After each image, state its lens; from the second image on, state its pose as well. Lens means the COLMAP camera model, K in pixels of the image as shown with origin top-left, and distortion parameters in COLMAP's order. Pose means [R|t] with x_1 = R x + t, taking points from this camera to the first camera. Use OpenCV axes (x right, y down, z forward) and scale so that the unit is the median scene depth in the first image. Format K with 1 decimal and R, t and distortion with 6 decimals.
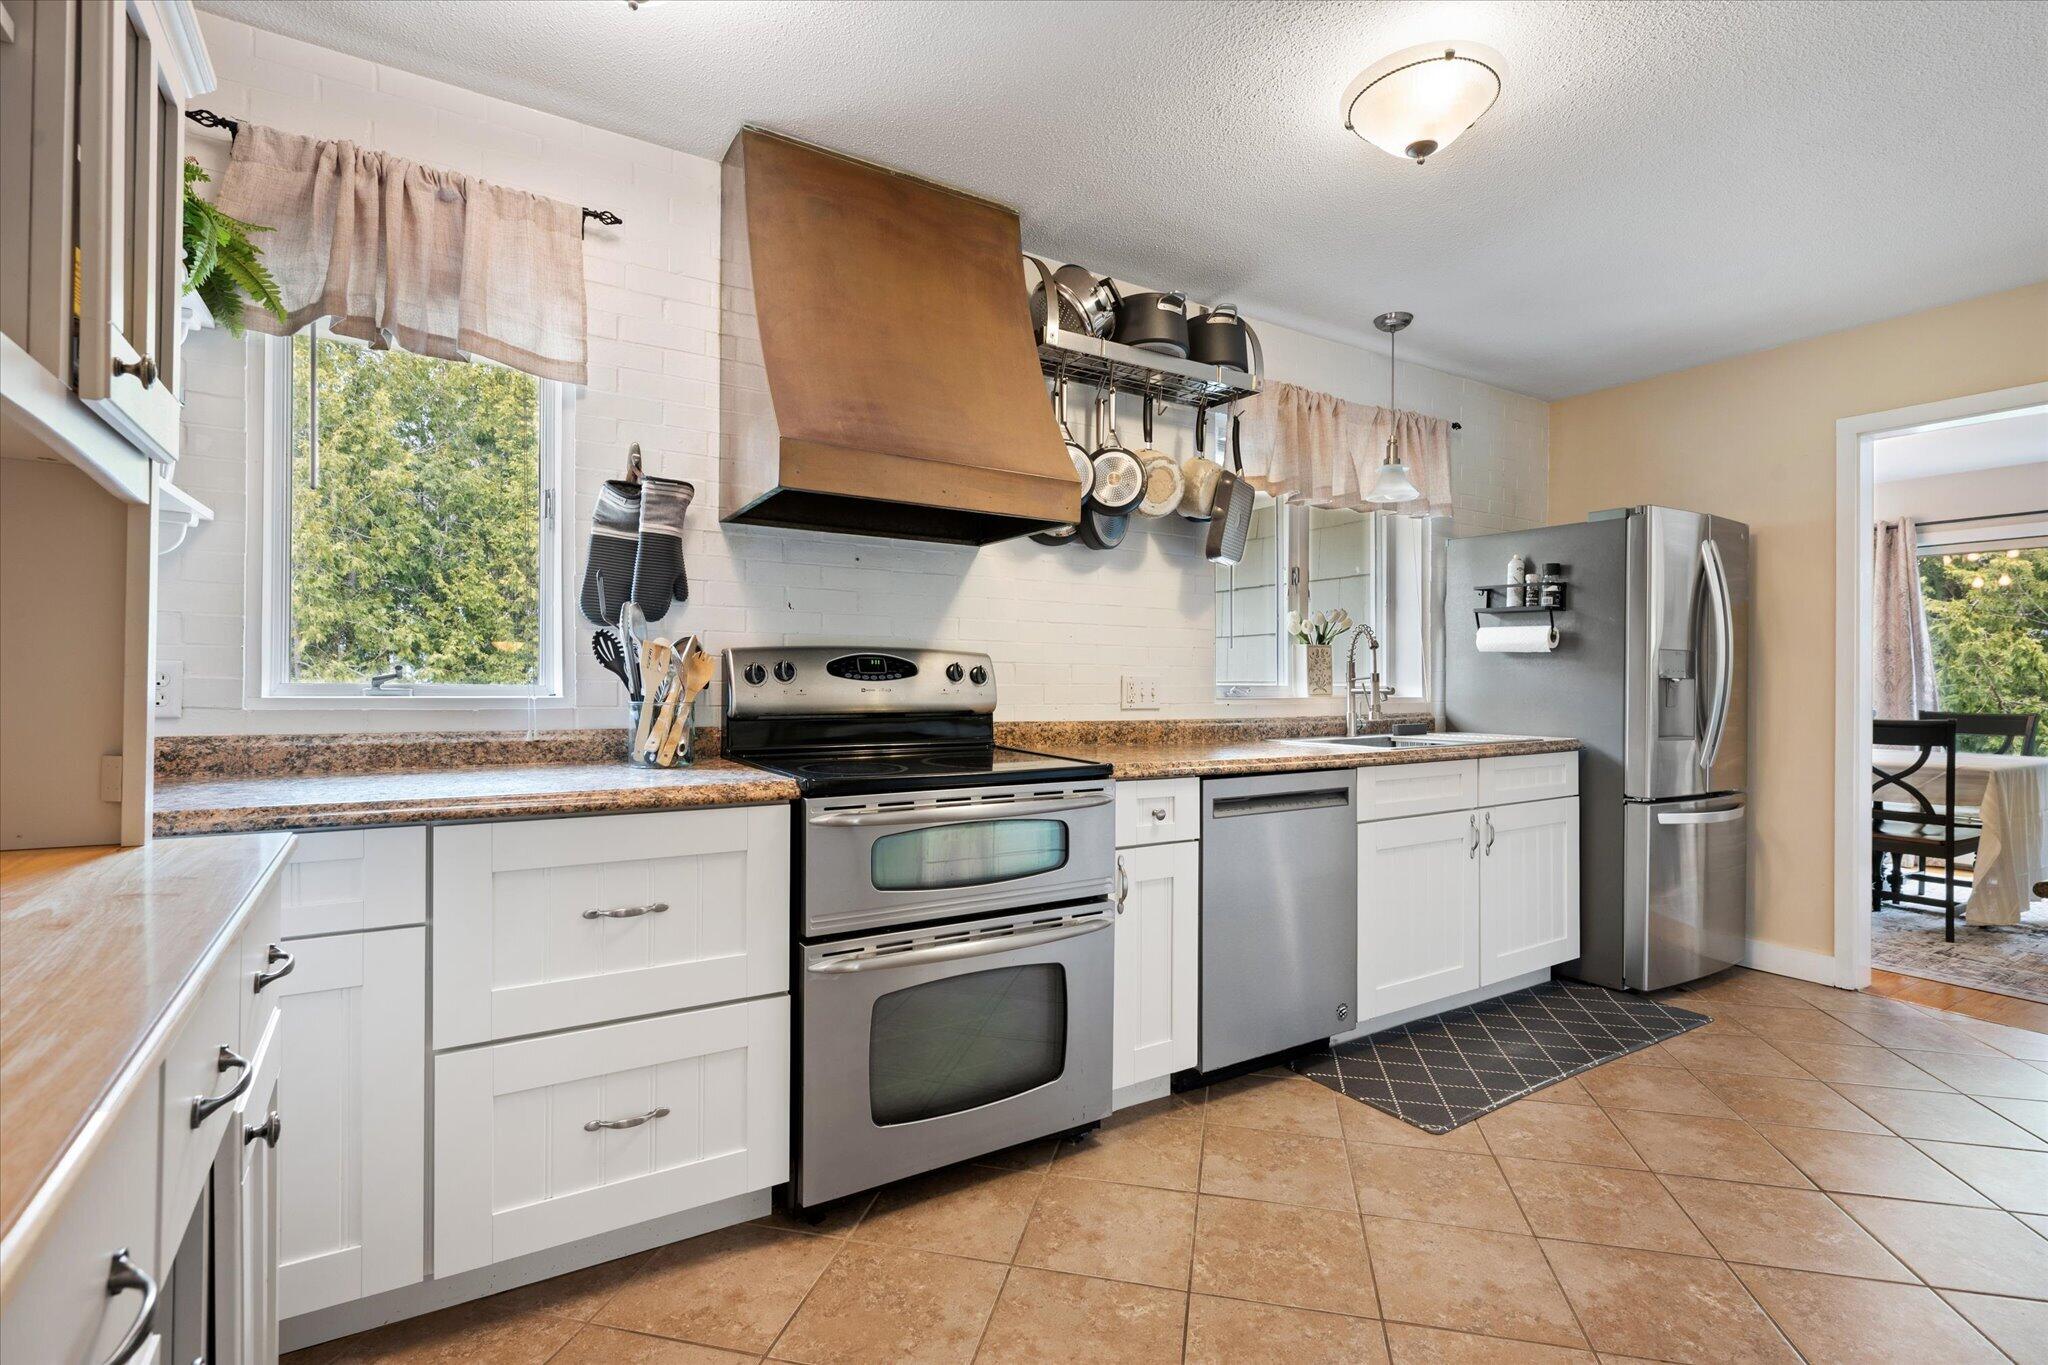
lens RADIAL K [[939.7, 0, 1029.4], [0, 939.7, 685.6], [0, 0, 1]] dist [-0.000572, 0.000046]
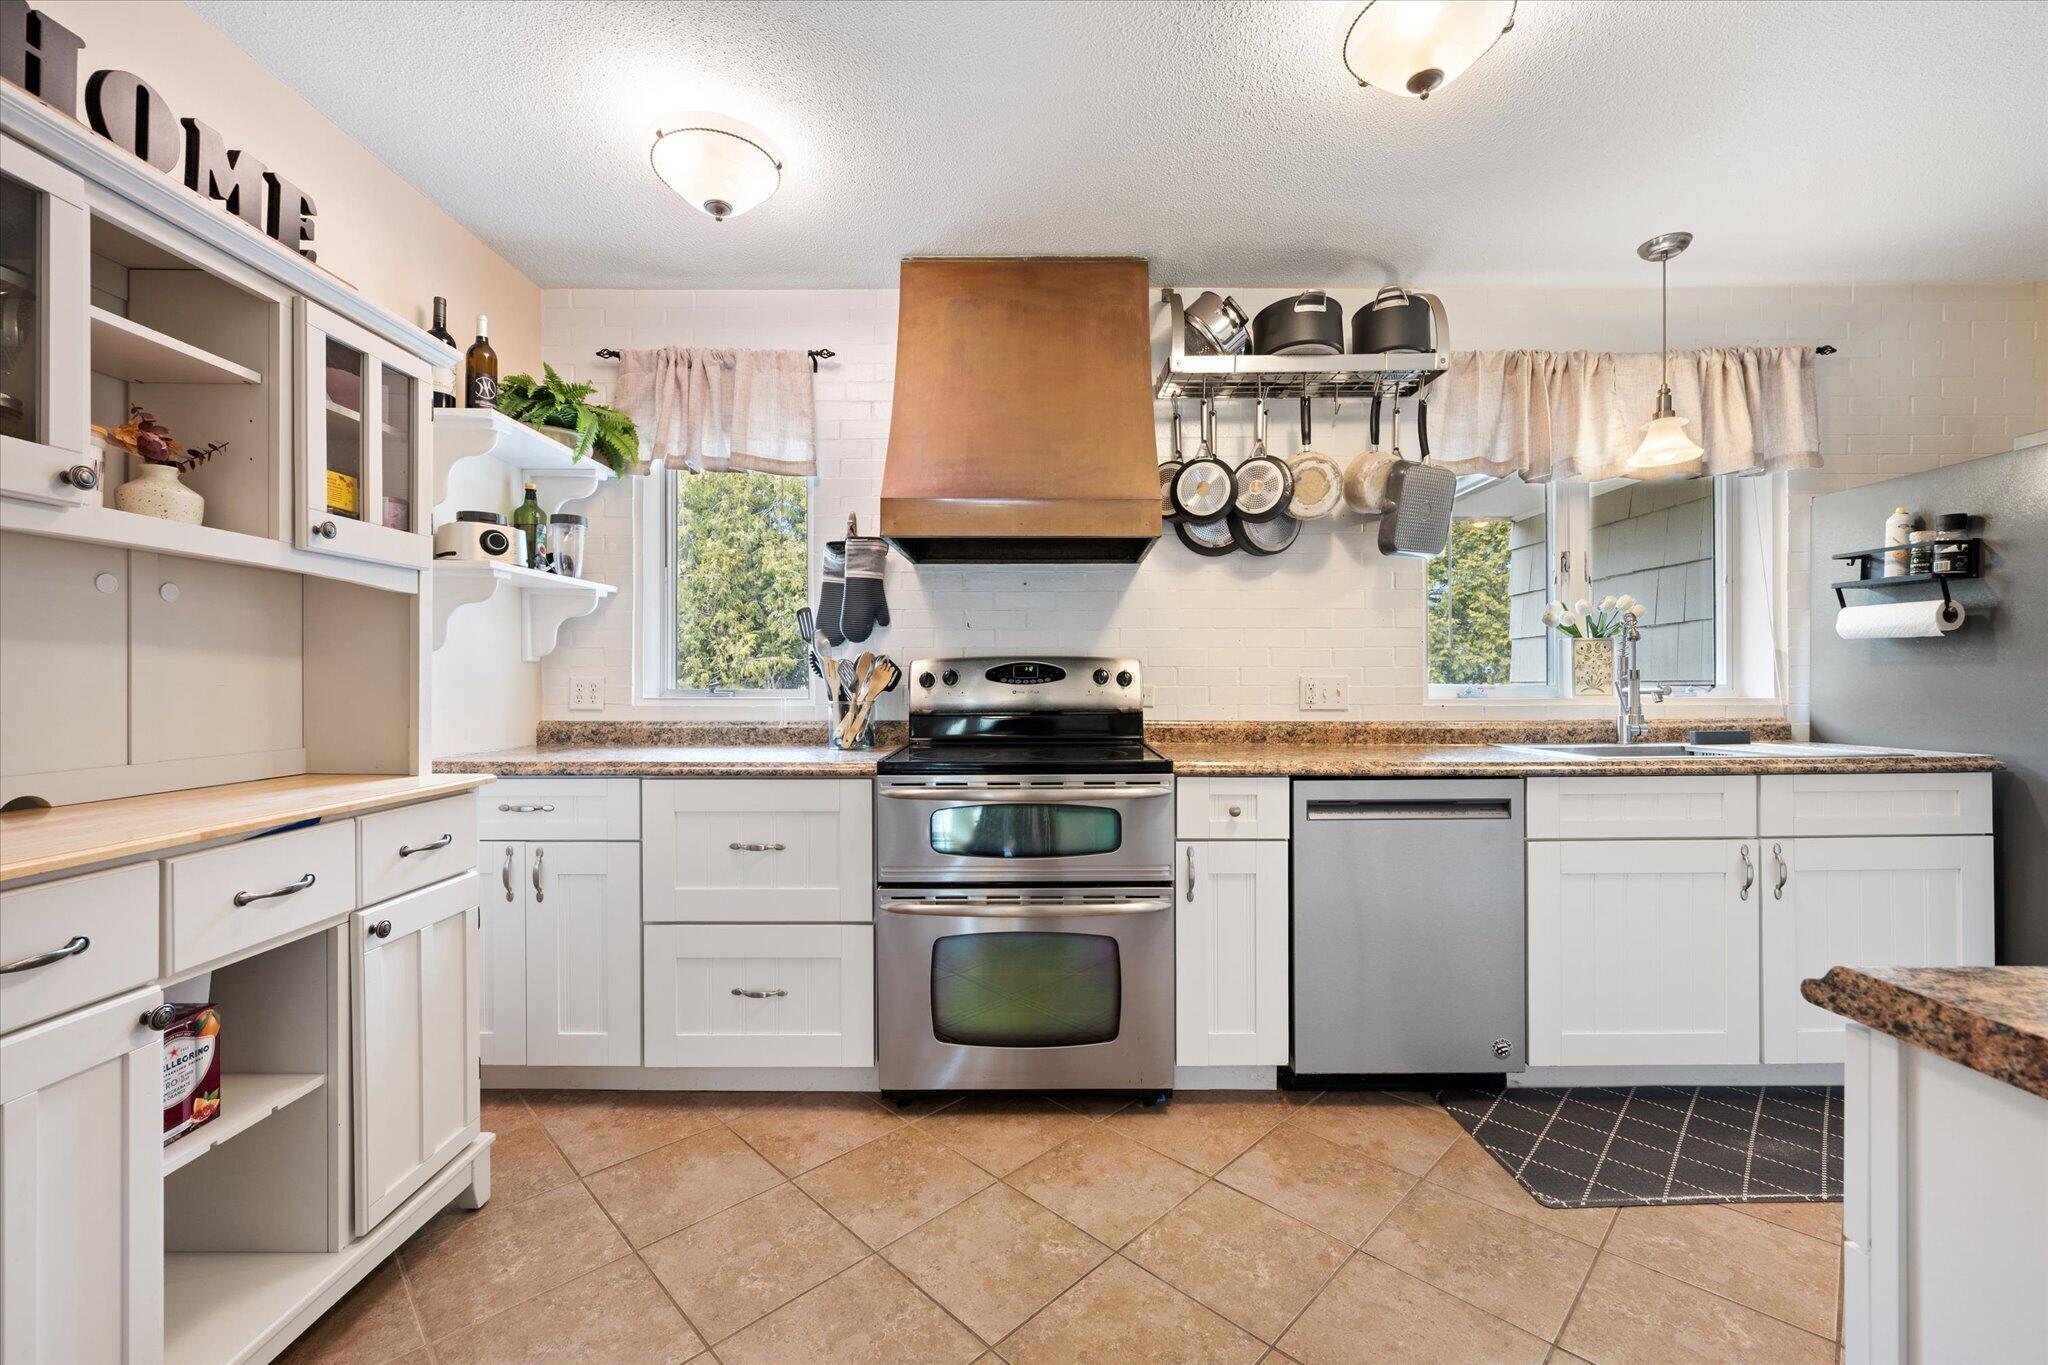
lens RADIAL K [[830.8, 0, 1035.7], [0, 830.8, 694.1], [0, 0, 1]] dist [0.000336, -0.000260]
pose [[0.847920, -0.002974, -0.530115, 0.398106], [0.006306, 0.999970, 0.004476, 0.002769], [0.530086, -0.007138, 0.847914, 0.101531]]
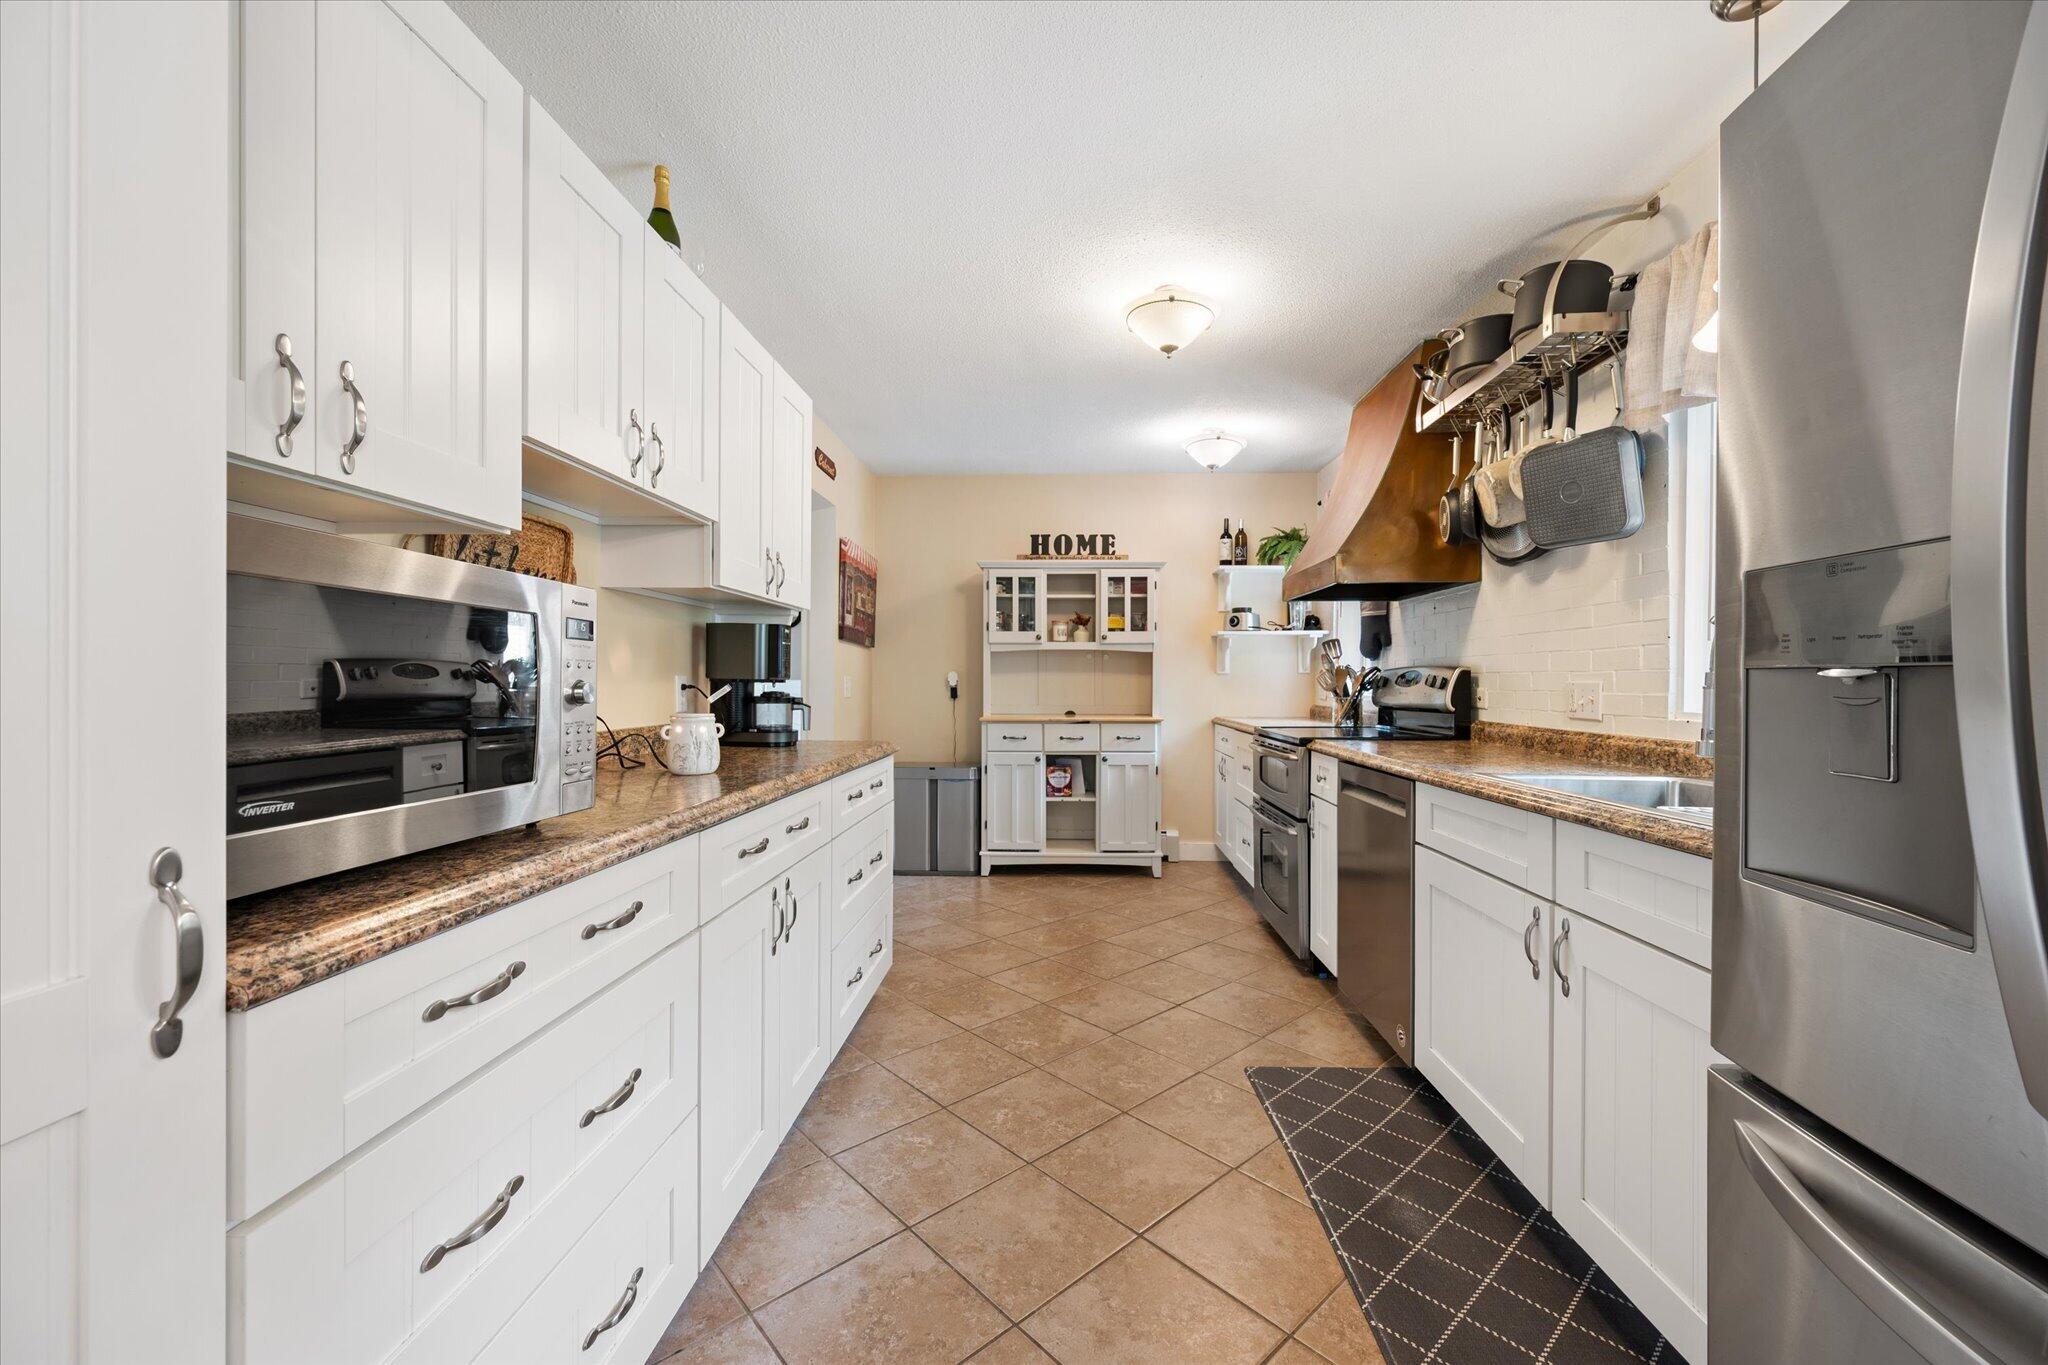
lens RADIAL K [[809.4, 0, 1045.0], [0, 809.4, 691.9], [0, 0, 1]] dist [0.001472, -0.000191]
pose [[-0.551650, -0.000471, -0.834076, 1.281002], [-0.014537, 0.999853, 0.009051, -0.000711], [0.833949, 0.017118, -0.551576, 1.210987]]
